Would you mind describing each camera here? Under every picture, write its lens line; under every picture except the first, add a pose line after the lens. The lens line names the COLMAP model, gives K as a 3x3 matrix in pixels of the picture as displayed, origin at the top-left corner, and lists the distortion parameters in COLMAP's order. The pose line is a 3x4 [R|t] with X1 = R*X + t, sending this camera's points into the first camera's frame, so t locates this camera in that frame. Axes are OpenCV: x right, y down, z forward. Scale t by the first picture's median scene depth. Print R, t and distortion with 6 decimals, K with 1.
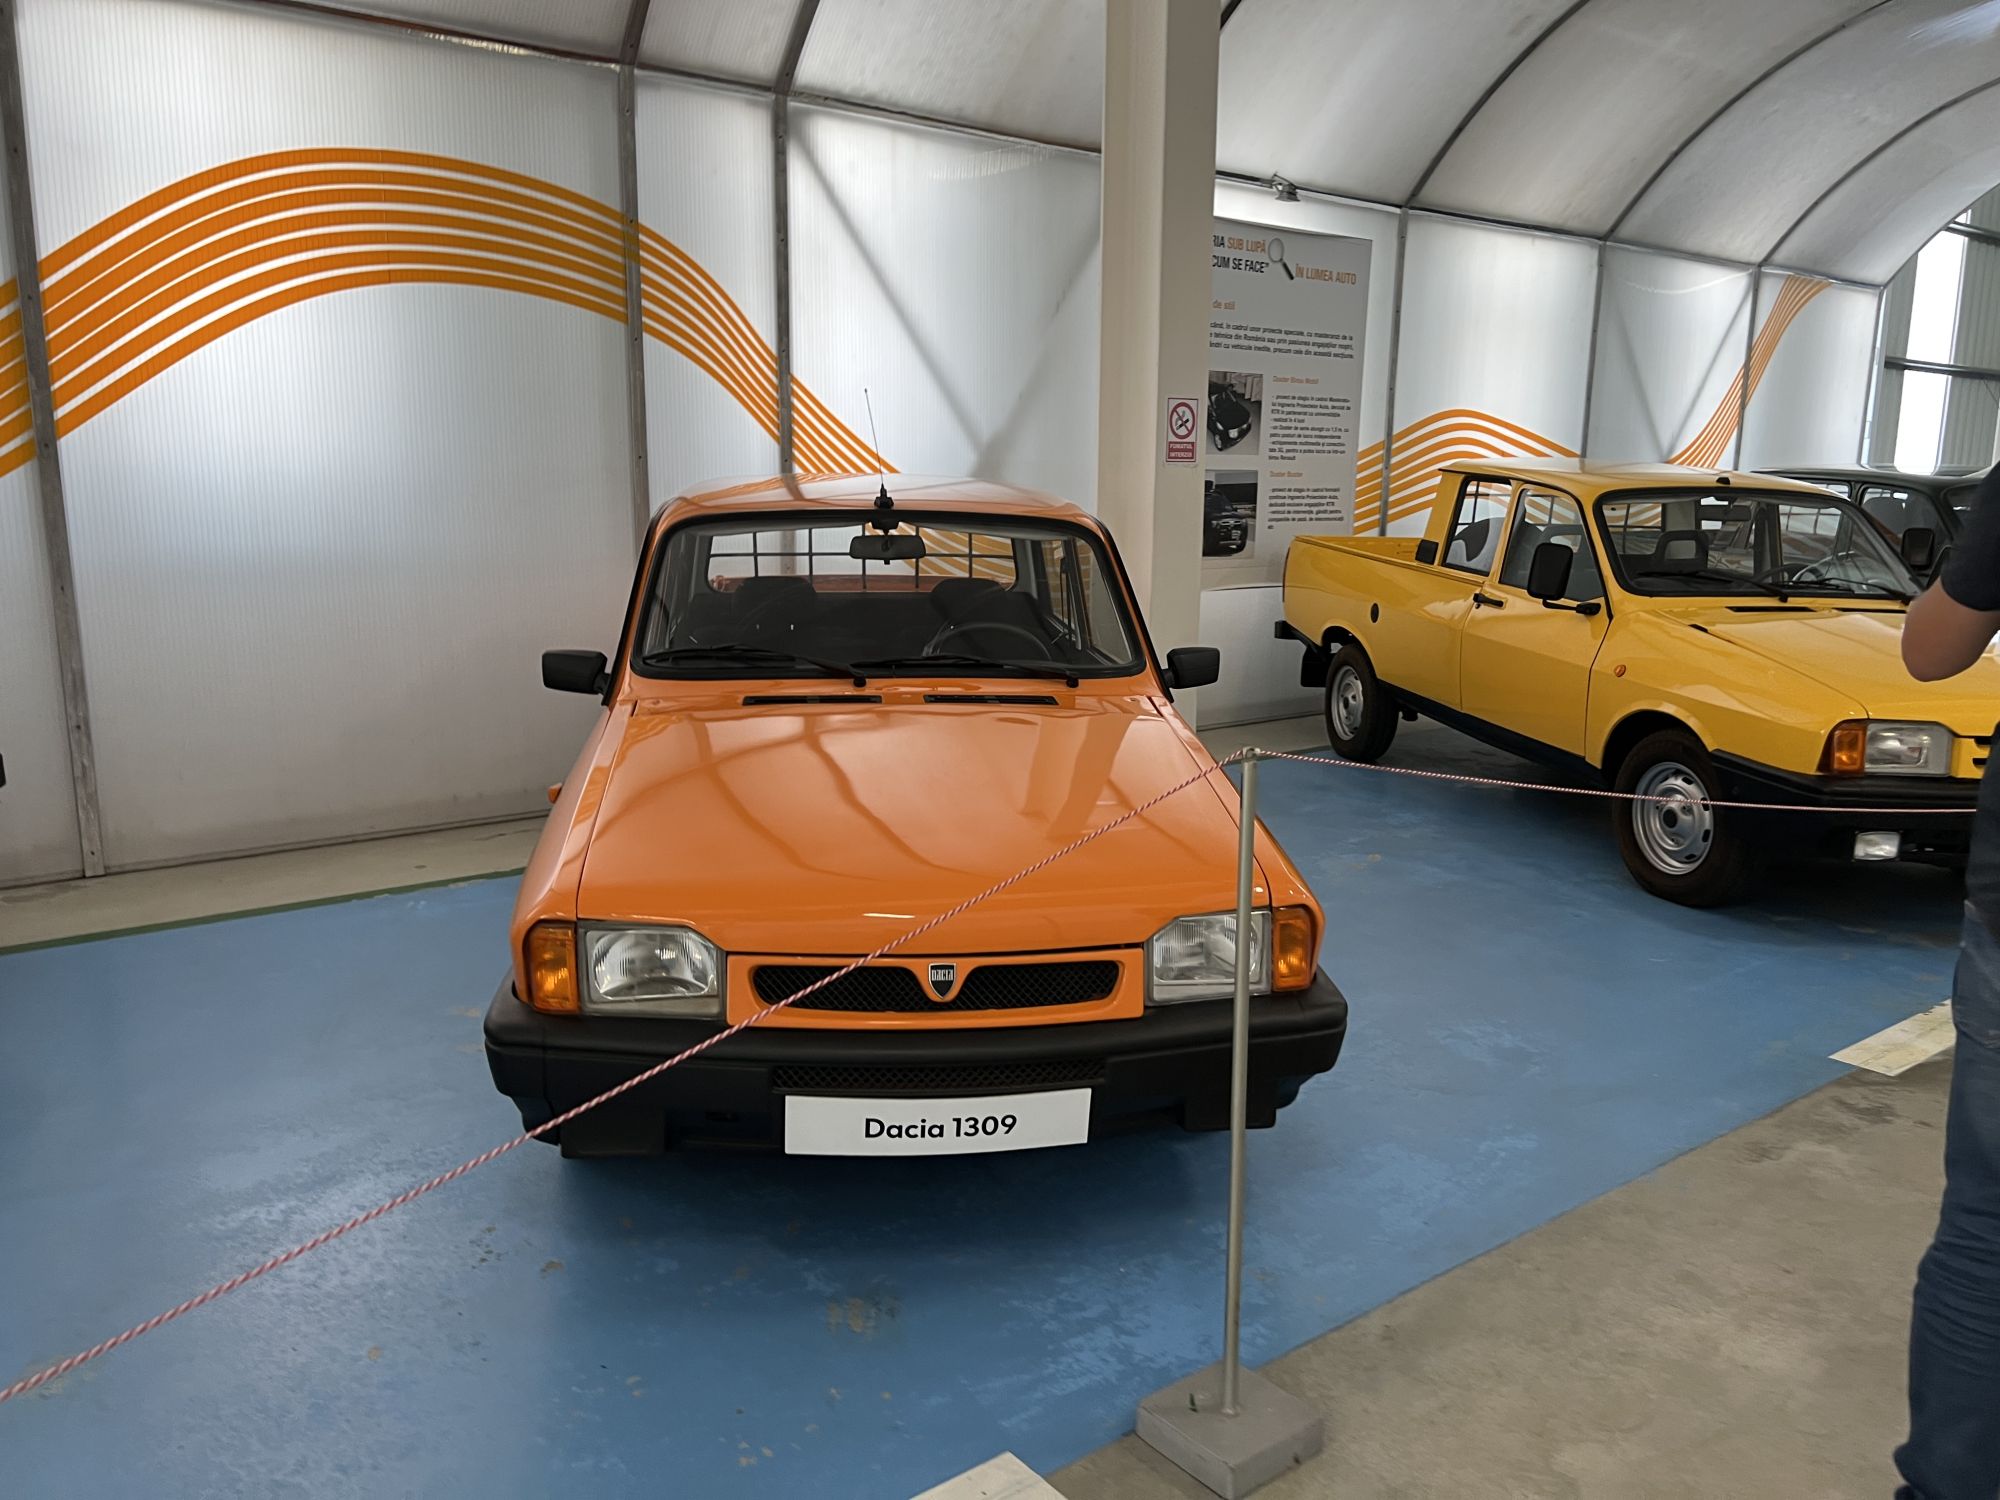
lens RADIAL K [[1499.8, 0, 1007.9], [0, 1499.8, 762.2], [0, 0, 1]] dist [0.043514, -0.044513]
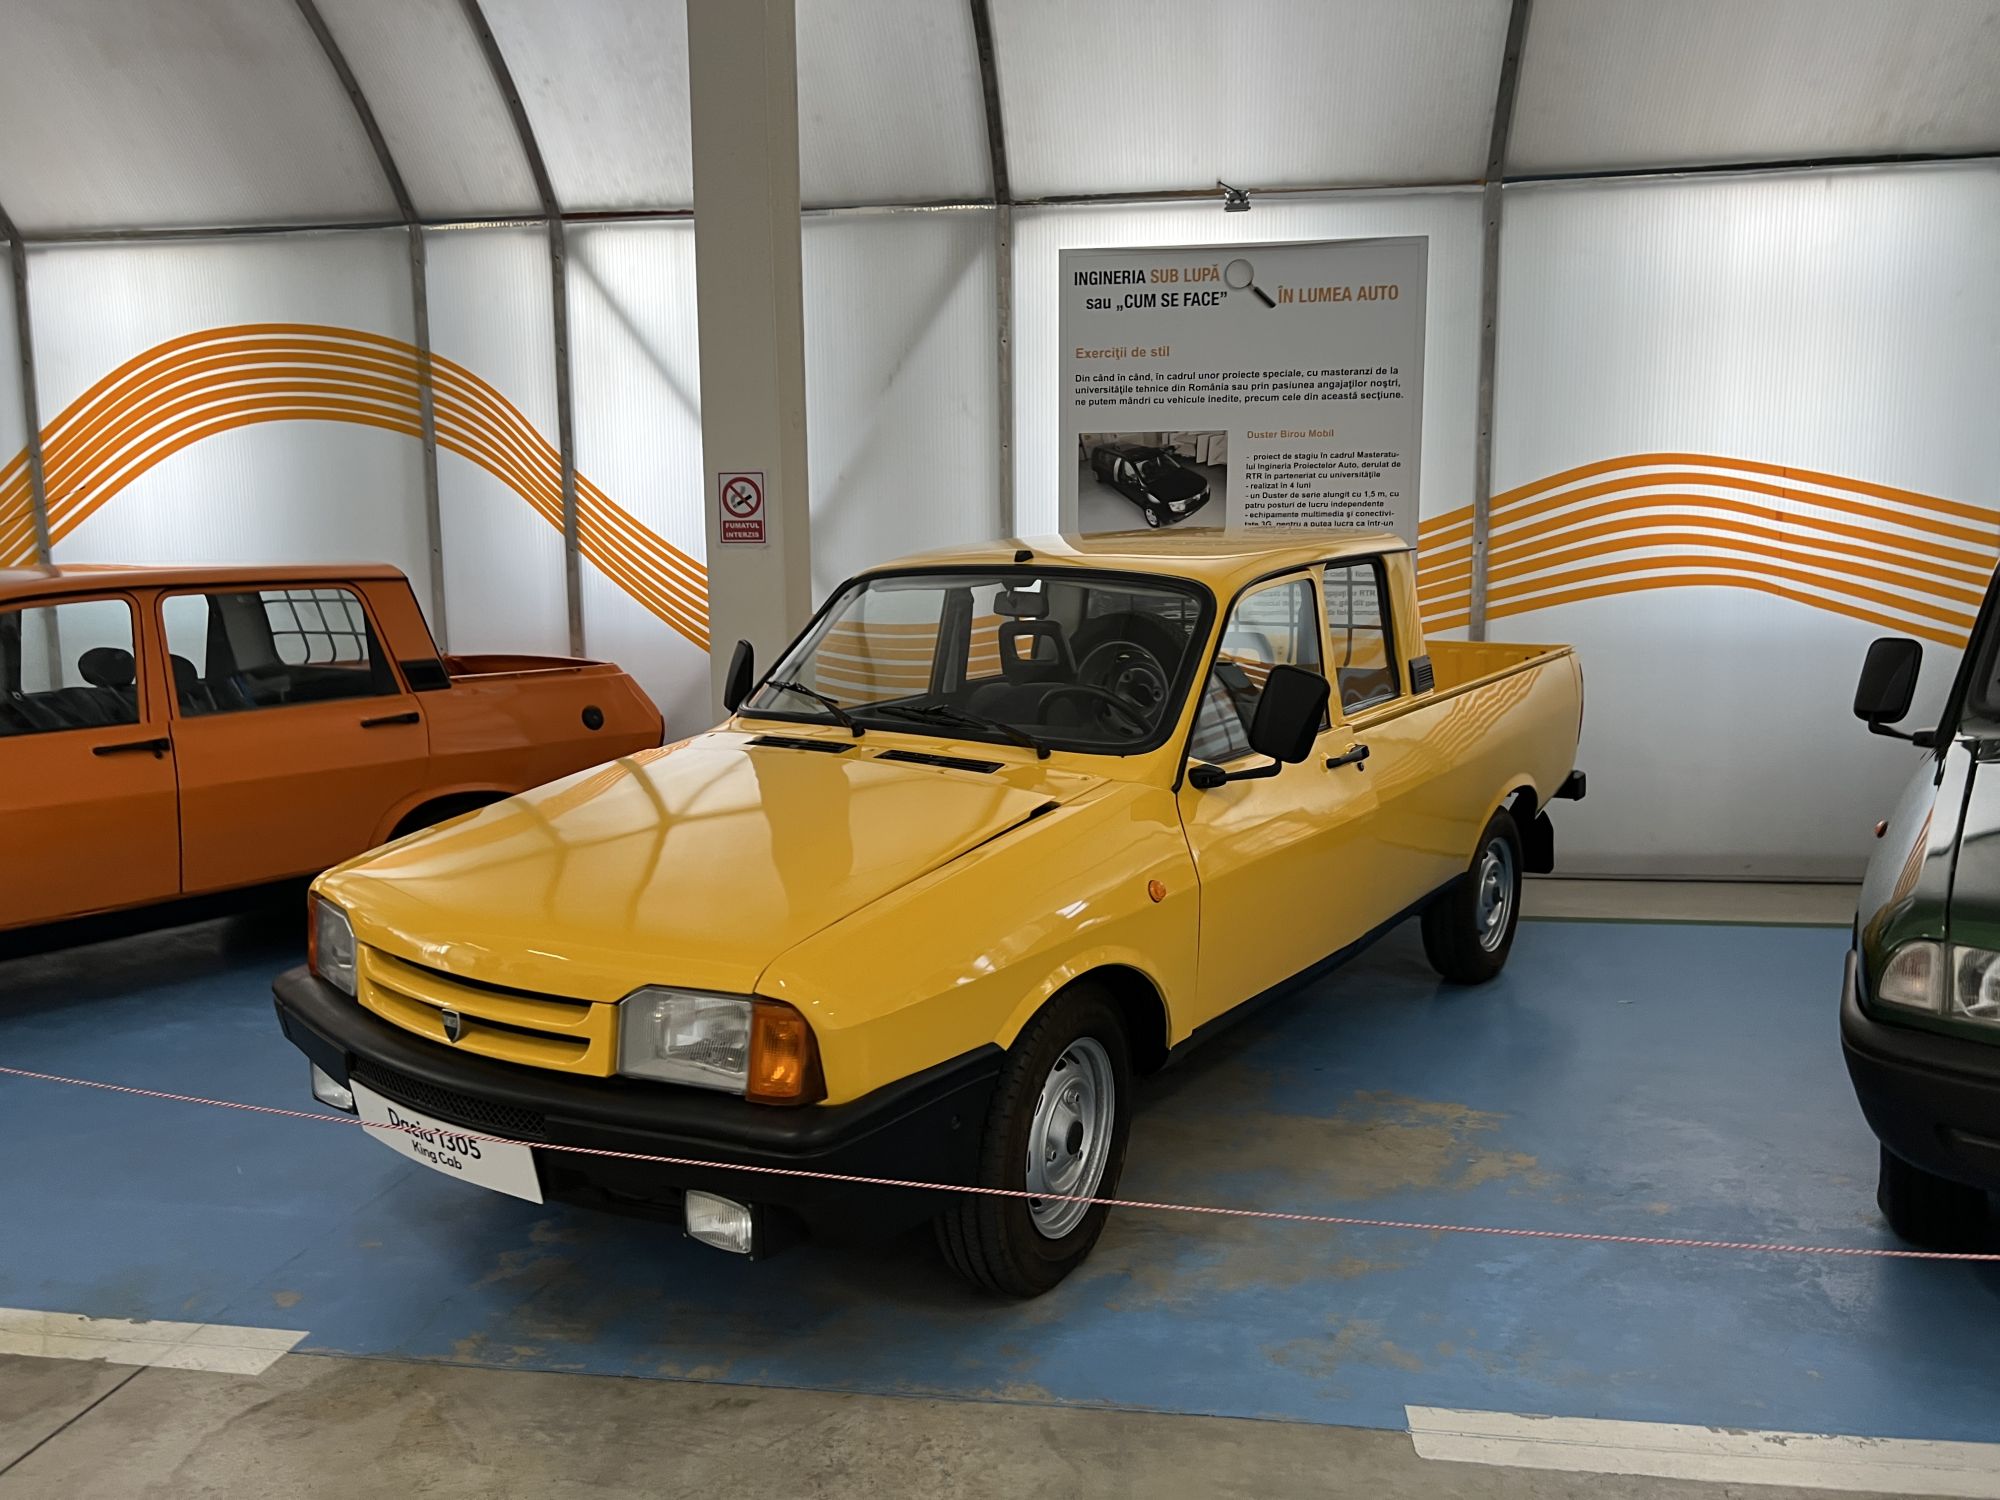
lens RADIAL K [[1499.8, 0, 1014.2], [0, 1499.8, 757.4], [0, 0, 1]] dist [0.043514, -0.044513]
pose [[0.691432, 0.069606, -0.719081, 0.870424], [-0.126863, 0.991579, -0.026002, -0.068636], [0.711216, 0.109203, 0.694440, 0.507738]]
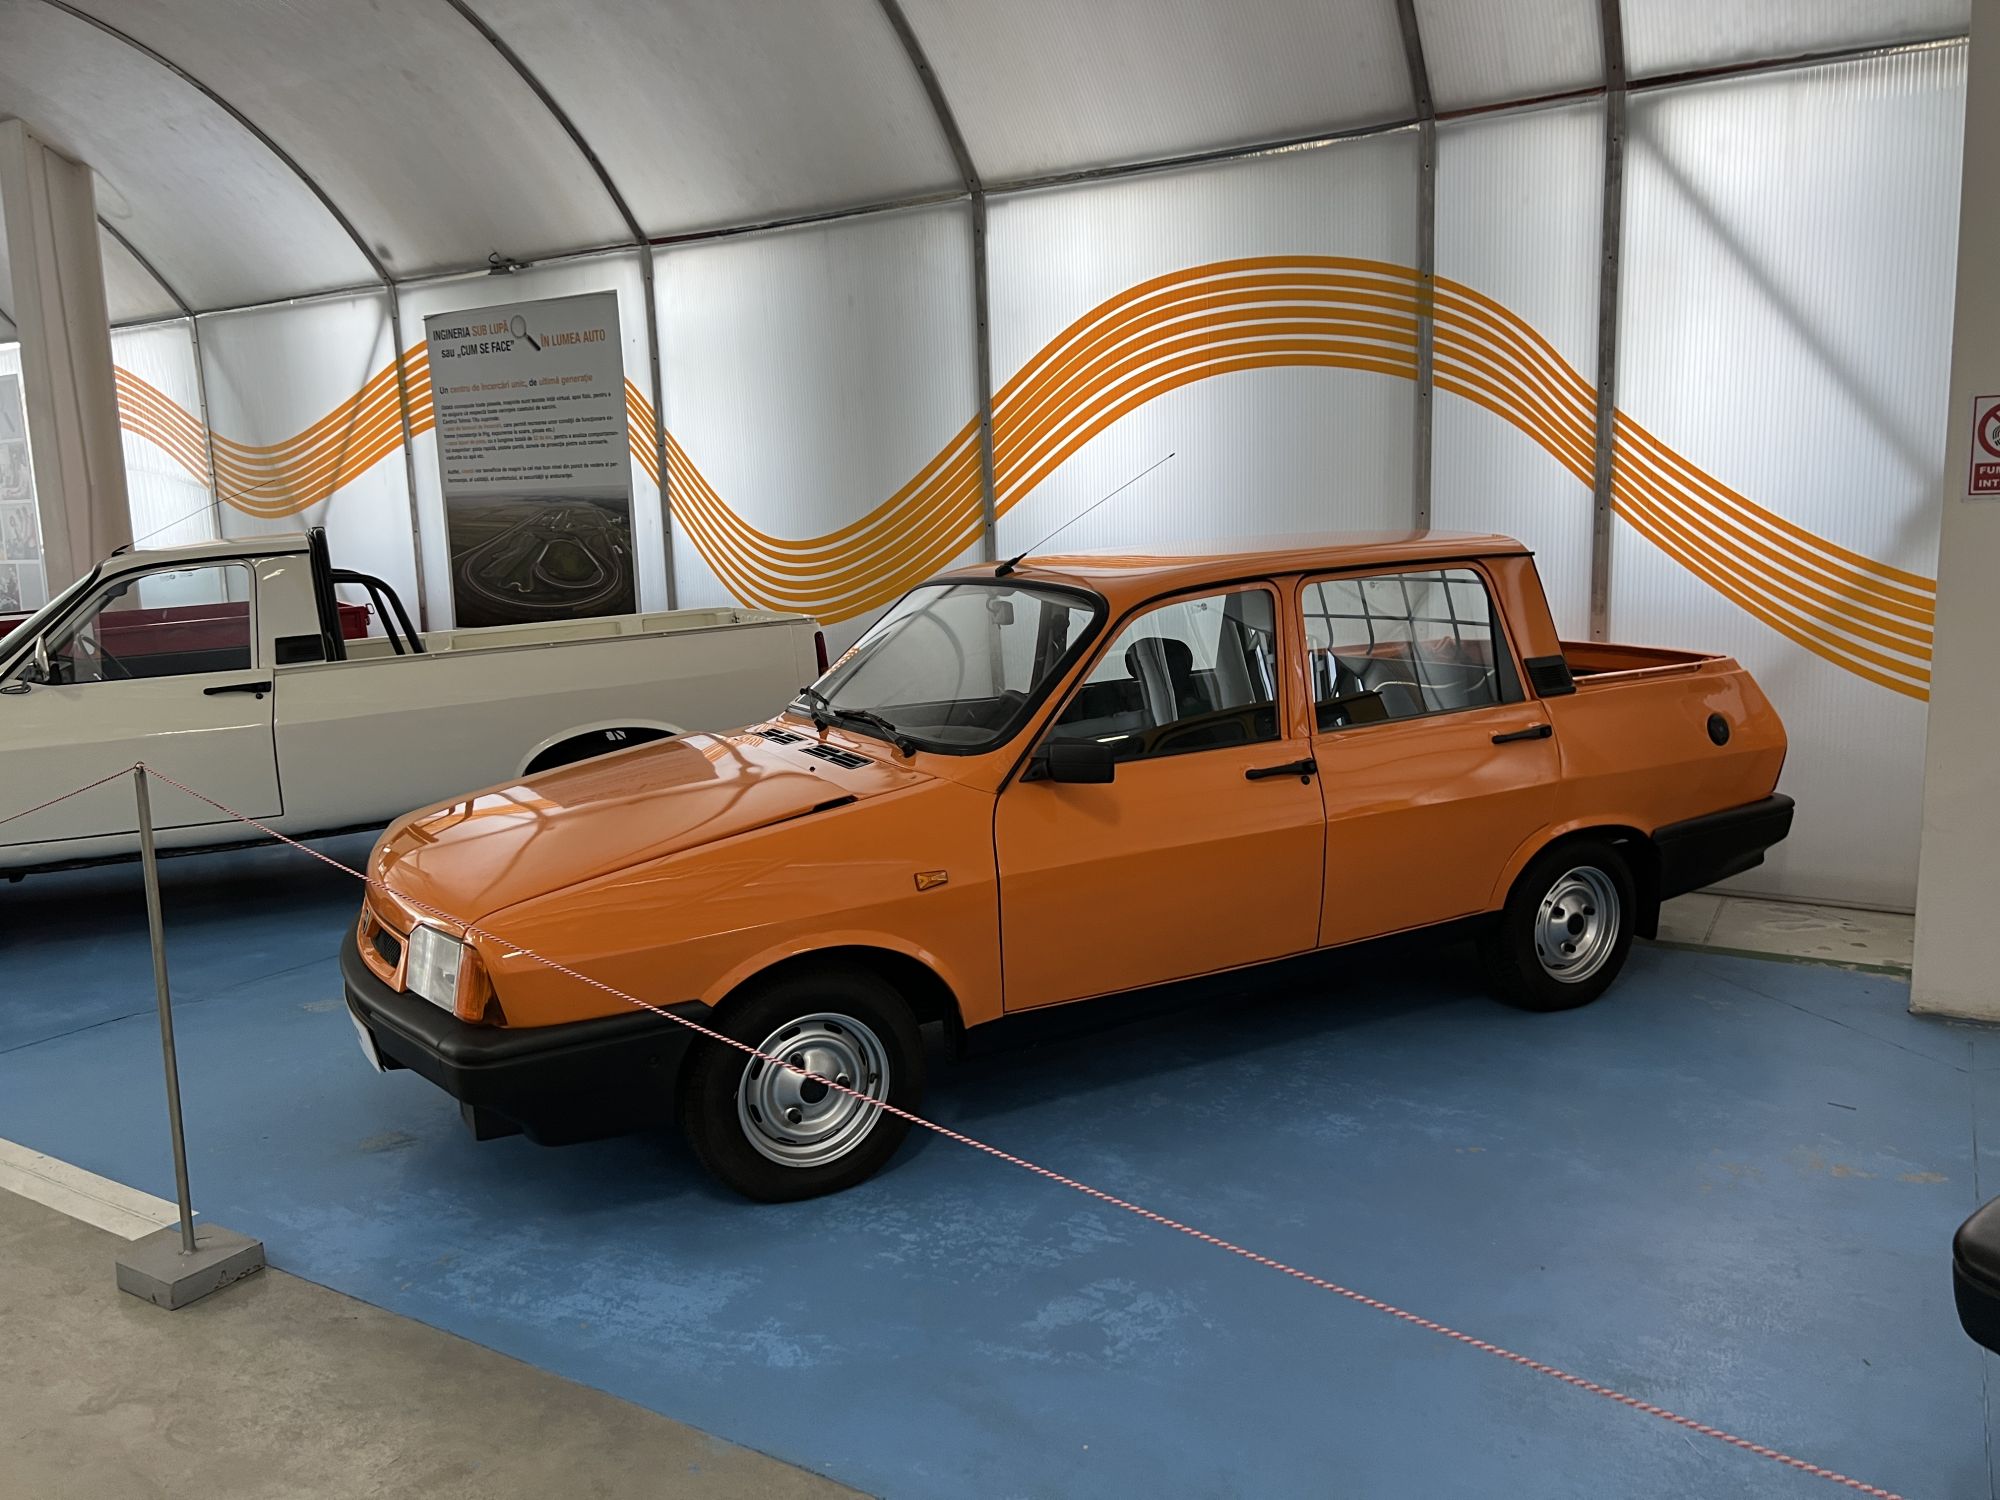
lens RADIAL K [[1499.8, 0, 1042.7], [0, 1499.8, 766.5], [0, 0, 1]] dist [0.043514, -0.044513]
pose [[0.381361, 0.119448, -0.916677, 0.554901], [-0.151819, 0.986245, 0.065352, -0.064331], [0.911874, 0.114246, 0.394250, 0.390924]]
